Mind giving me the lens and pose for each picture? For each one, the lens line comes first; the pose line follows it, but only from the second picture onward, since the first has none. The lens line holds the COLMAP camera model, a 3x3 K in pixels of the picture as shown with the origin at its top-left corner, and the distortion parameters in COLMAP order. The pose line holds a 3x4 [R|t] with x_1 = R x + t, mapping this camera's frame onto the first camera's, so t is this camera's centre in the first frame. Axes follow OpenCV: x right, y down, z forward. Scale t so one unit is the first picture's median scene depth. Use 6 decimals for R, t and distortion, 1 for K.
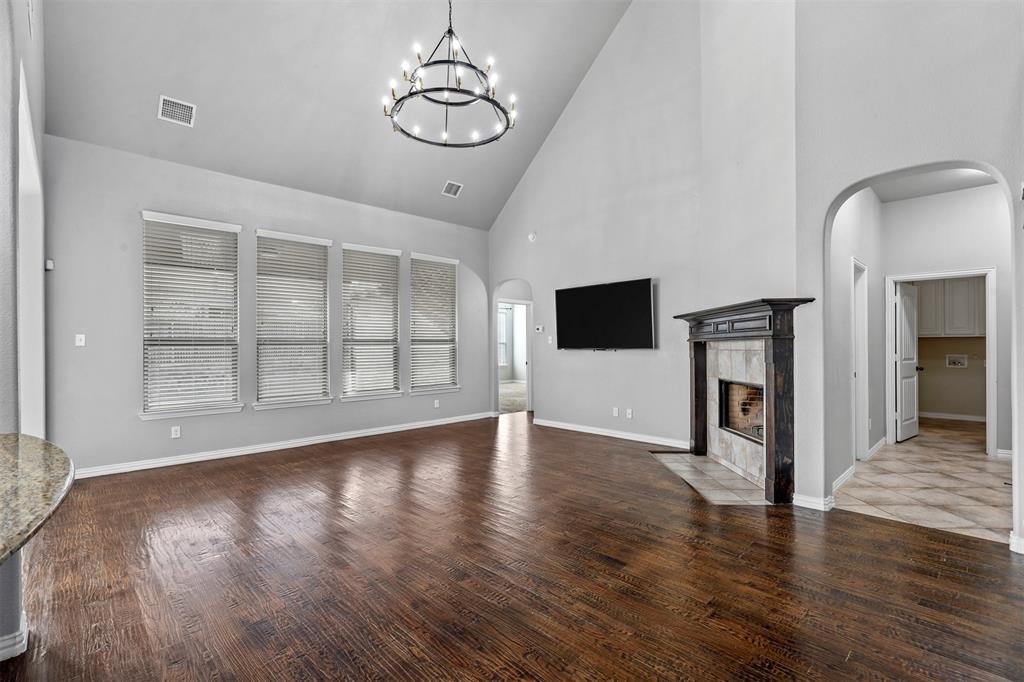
lens RADIAL K [[465.7, 0, 511.7], [0, 465.7, 342.3], [0, 0, 1]] dist [-0.000170, -0.000004]
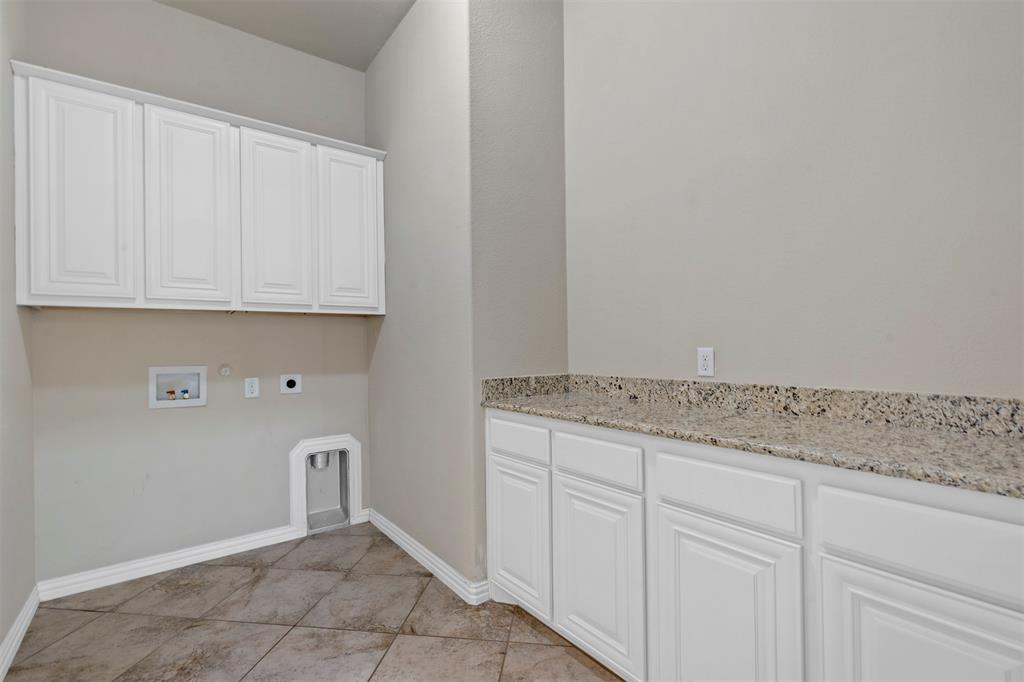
lens RADIAL K [[465.7, 0, 512.5], [0, 465.7, 342.1], [0, 0, 1]] dist [-0.000170, -0.000004]
pose [[0.134172, 0.005431, 0.990943, 0.671854], [0.001396, 0.999983, -0.005669, 0.011950], [-0.990957, 0.002144, 0.134162, 0.733492]]
